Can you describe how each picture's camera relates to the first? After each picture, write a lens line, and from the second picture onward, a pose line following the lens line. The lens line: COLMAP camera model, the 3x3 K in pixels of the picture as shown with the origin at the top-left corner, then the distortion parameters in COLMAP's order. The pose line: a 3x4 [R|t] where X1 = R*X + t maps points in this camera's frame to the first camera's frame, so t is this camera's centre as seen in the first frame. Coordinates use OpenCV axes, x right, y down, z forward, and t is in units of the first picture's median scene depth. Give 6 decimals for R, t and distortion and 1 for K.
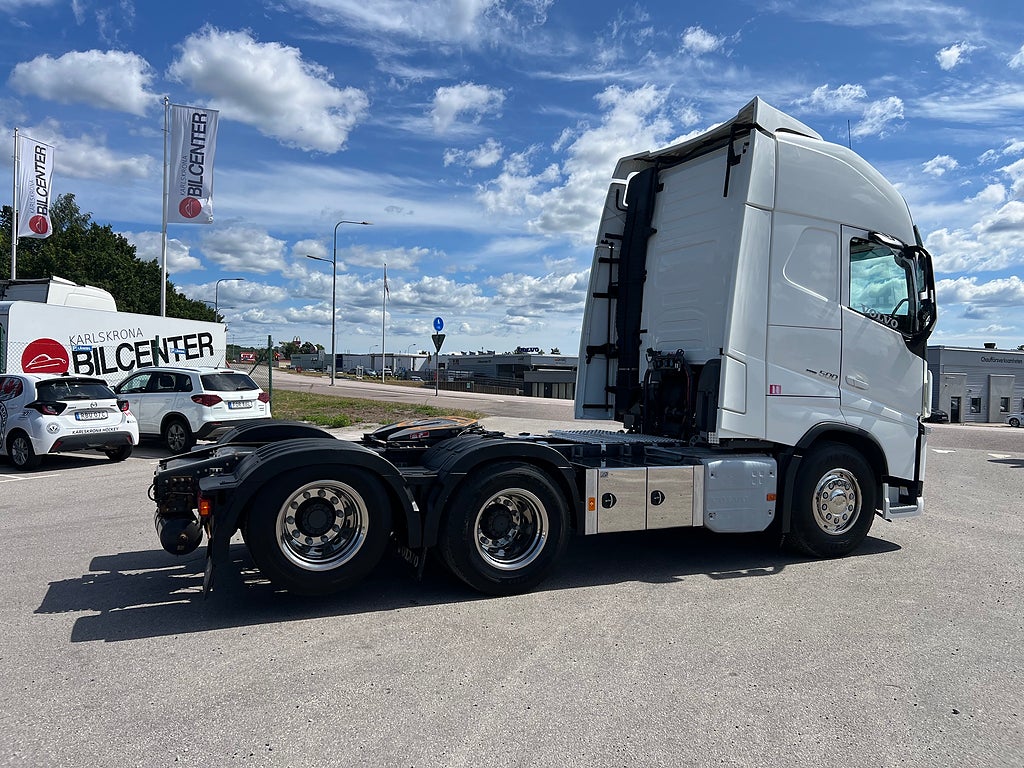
lens RADIAL K [[771.6, 0, 505.6], [0, 771.6, 388.0], [0, 0, 1]] dist [0.060838, -0.063903]
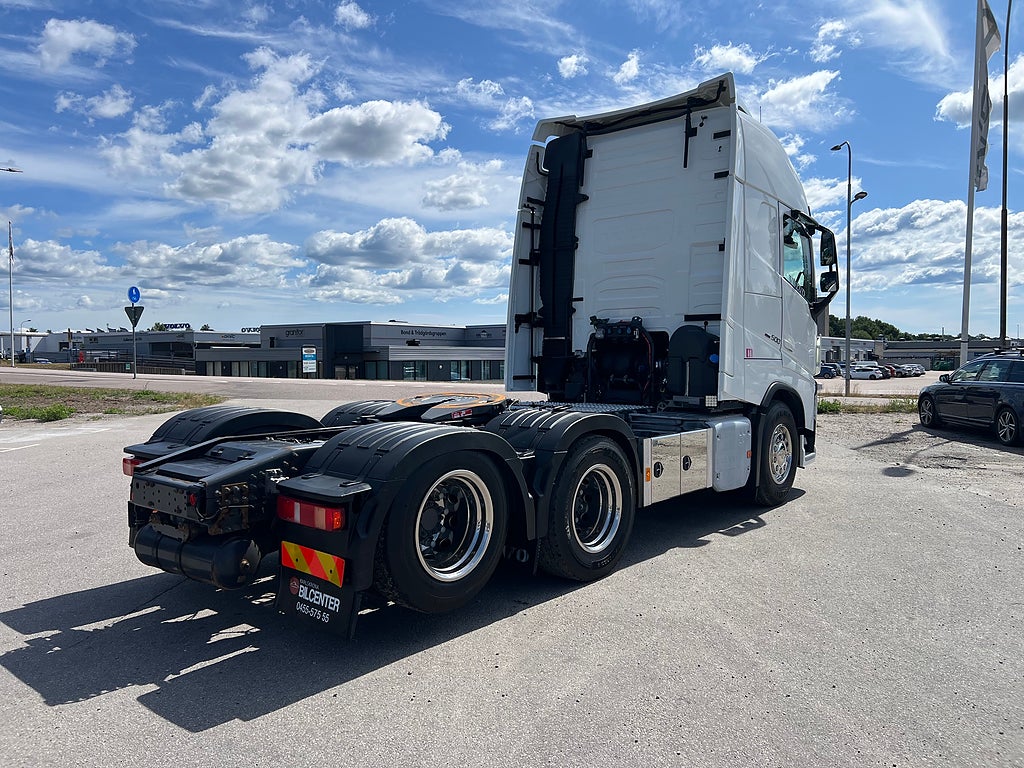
lens RADIAL K [[774.8, 0, 506.2], [0, 774.8, 377.8], [0, 0, 1]] dist [0.050985, -0.055749]
pose [[0.902778, -0.034803, 0.428697, -0.138968], [0.027375, 0.999349, 0.023482, 0.000585], [-0.429235, -0.009464, 0.903143, 0.060600]]
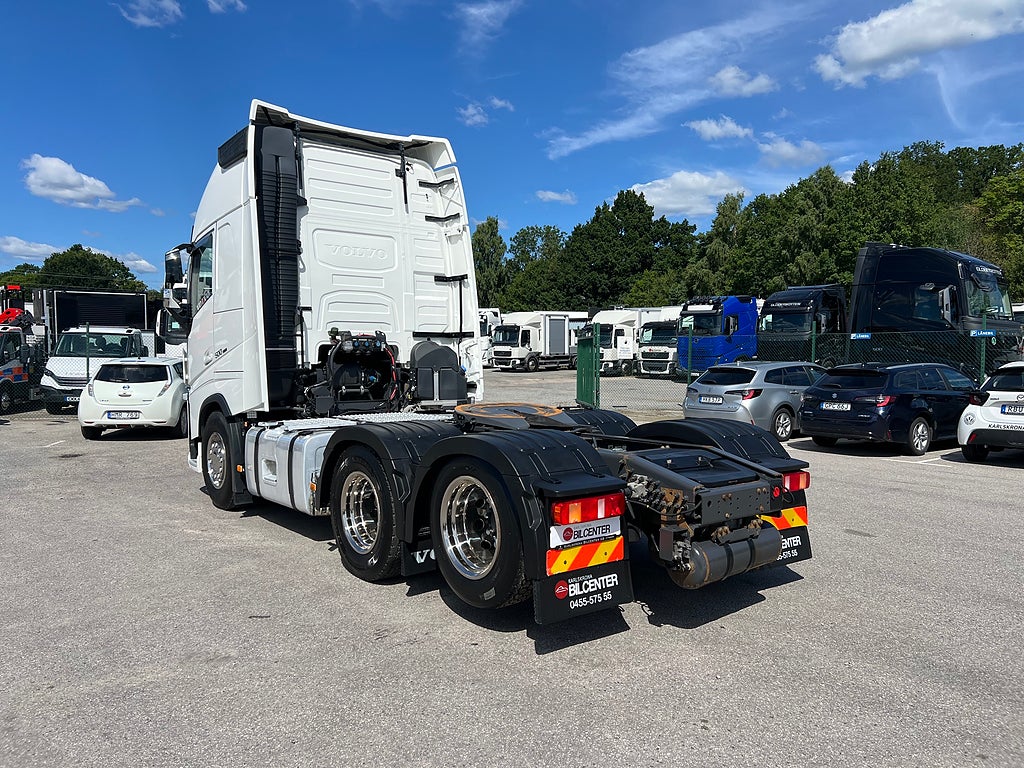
lens RADIAL K [[774.5, 0, 511.1], [0, 774.5, 382.2], [0, 0, 1]] dist [0.050642, -0.057545]
pose [[-0.255558, -0.048067, 0.965598, -0.333688], [0.019336, 0.998309, 0.054813, -0.012782], [-0.966600, 0.032679, -0.254197, 0.418604]]
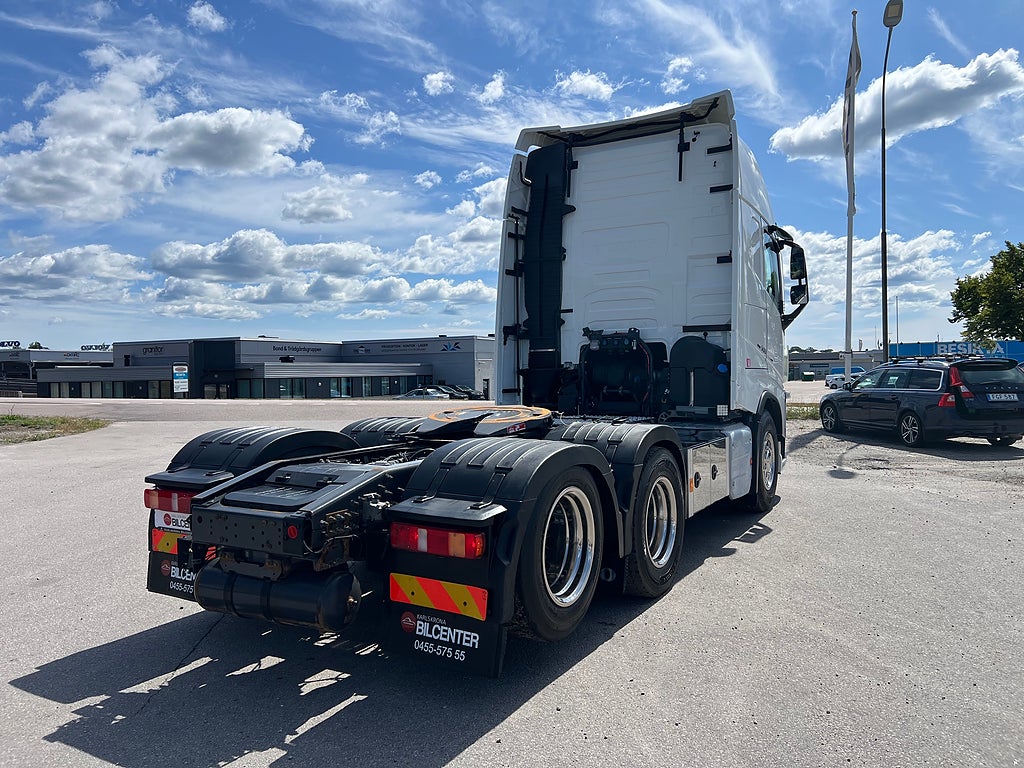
lens RADIAL K [[774.9, 0, 514.5], [0, 774.9, 377.2], [0, 0, 1]] dist [0.046528, -0.051175]
pose [[0.808446, -0.037452, 0.587378, -0.189553], [0.040008, 0.999162, 0.008642, -0.000178], [-0.587209, 0.016513, 0.809267, 0.104223]]
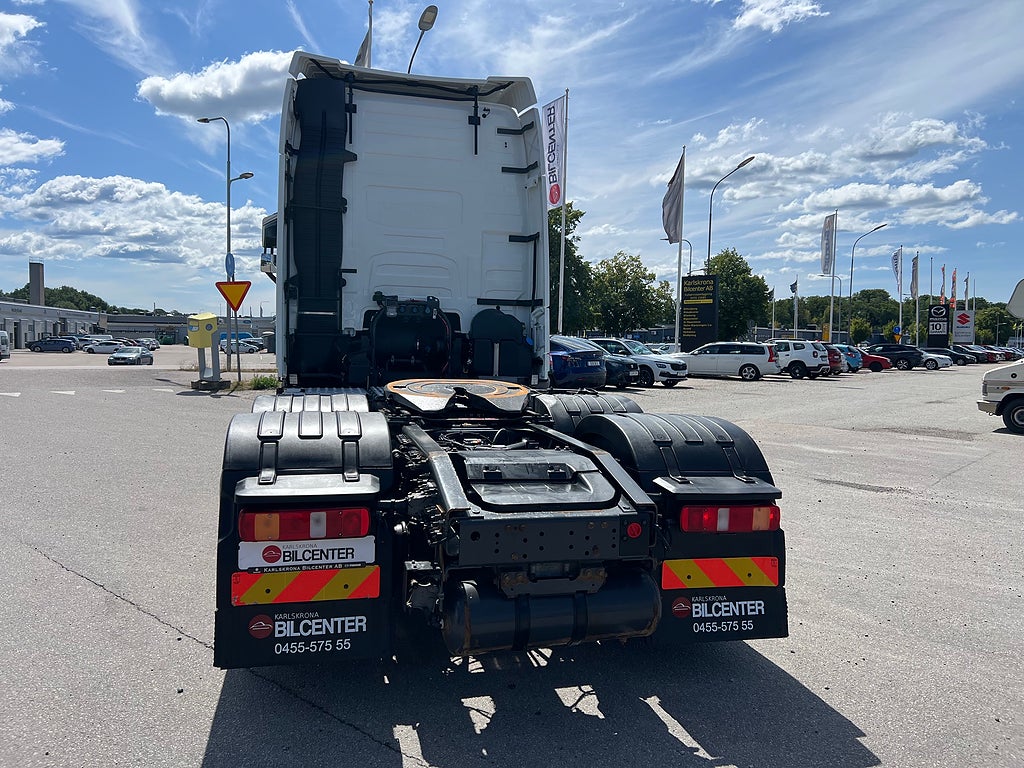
lens RADIAL K [[765.5, 0, 517.1], [0, 765.5, 385.3], [0, 0, 1]] dist [0.028056, -0.005134]
pose [[0.157017, -0.080247, 0.984330, -0.277814], [-0.002163, 0.996663, 0.081598, -0.006109], [-0.987594, -0.014941, 0.156319, 0.280996]]
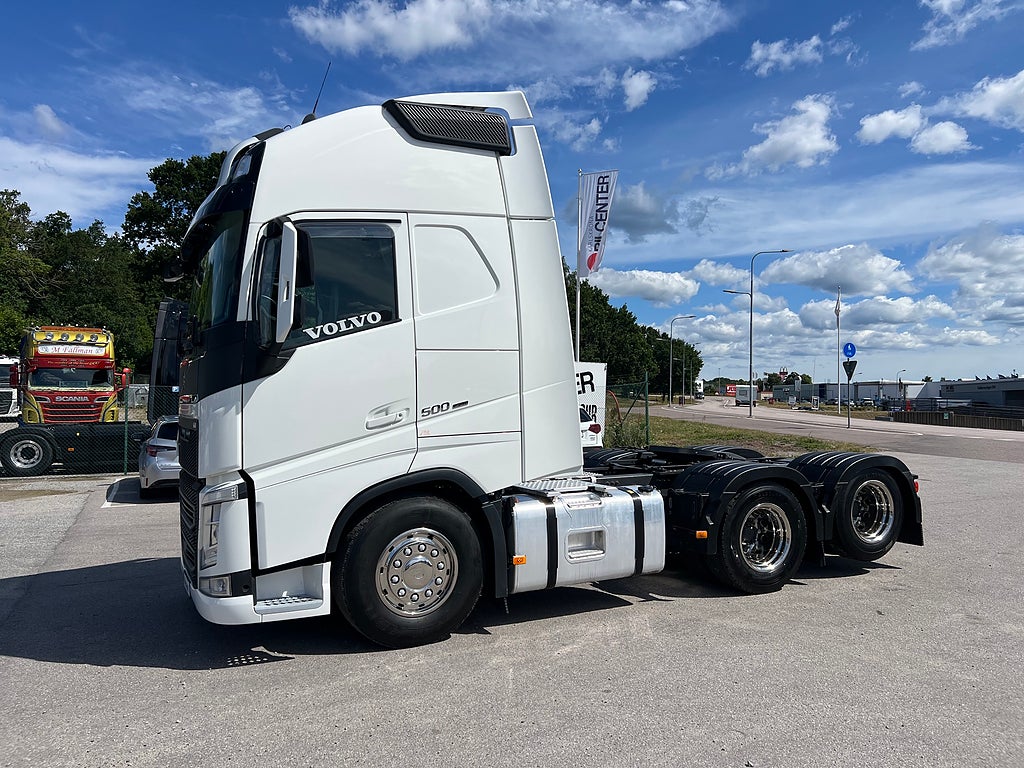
lens RADIAL K [[769.0, 0, 514.0], [0, 769.0, 387.3], [0, 0, 1]] dist [0.064585, -0.067195]
pose [[0.821268, -0.027141, -0.569897, 0.173074], [0.003461, 0.999086, -0.042594, -0.000227], [0.570532, 0.033008, 0.820612, 0.010359]]
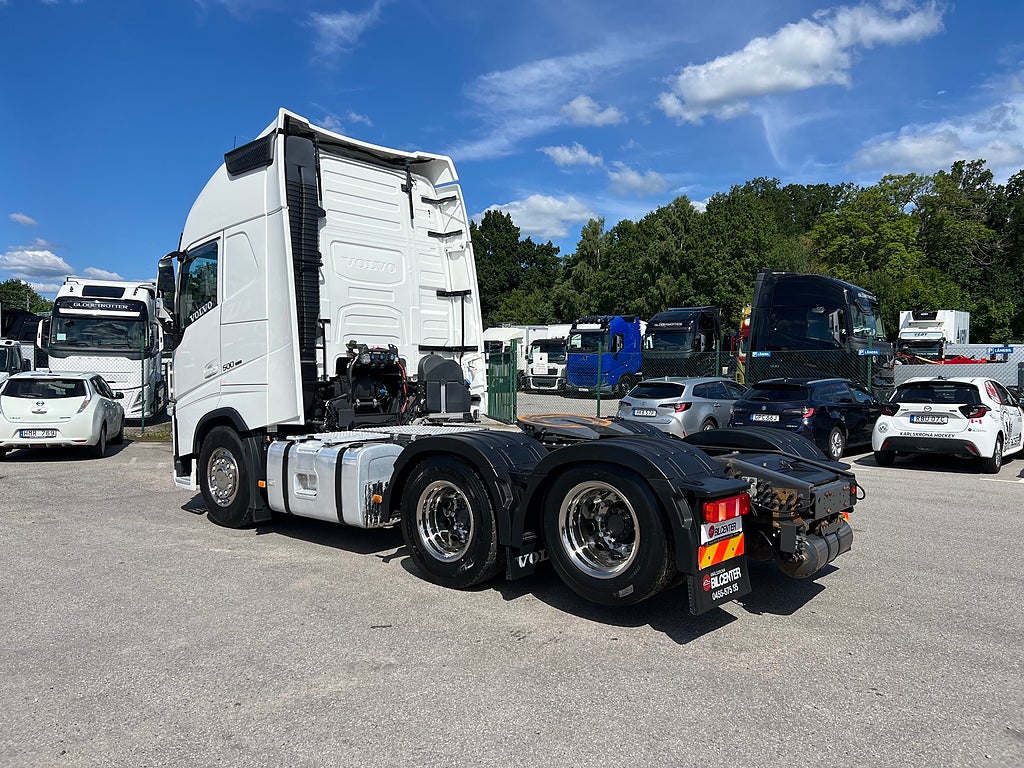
lens RADIAL K [[772.0, 0, 508.7], [0, 772.0, 386.5], [0, 0, 1]] dist [0.063733, -0.070595]
pose [[-0.426575, -0.032658, 0.903862, -0.316488], [0.012080, 0.999053, 0.041799, -0.012715], [-0.904371, 0.028749, -0.425777, 0.500881]]
